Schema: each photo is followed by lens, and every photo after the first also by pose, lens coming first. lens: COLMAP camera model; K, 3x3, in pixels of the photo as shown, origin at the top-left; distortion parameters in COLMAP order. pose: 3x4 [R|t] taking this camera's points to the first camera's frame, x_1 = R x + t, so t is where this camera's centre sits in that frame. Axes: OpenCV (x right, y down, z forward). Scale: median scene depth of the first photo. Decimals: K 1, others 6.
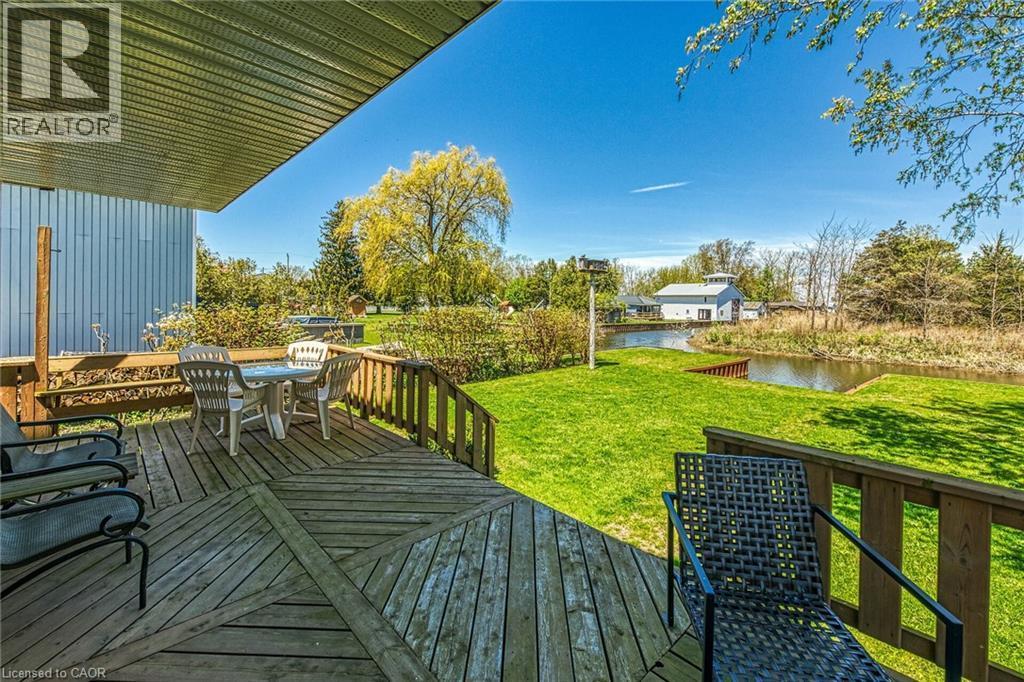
lens RADIAL K [[421.7, 0, 514.7], [0, 421.7, 313.0], [0, 0, 1]] dist [0.000353, 0.000008]
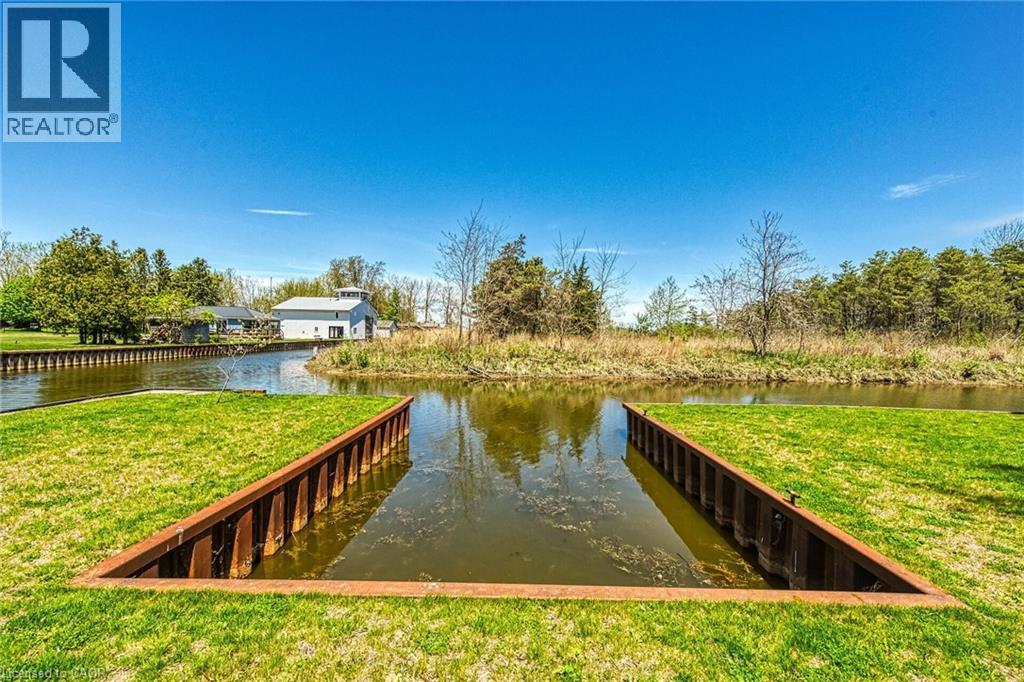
lens RADIAL K [[403.7, 0, 512.9], [0, 403.7, 341.9], [0, 0, 1]] dist [0.002500, 0.000172]
pose [[0.676443, -0.021082, 0.736193, 0.090181], [0.009391, 0.999756, 0.020002, 0.011250], [-0.736435, -0.006617, 0.676476, 0.181874]]
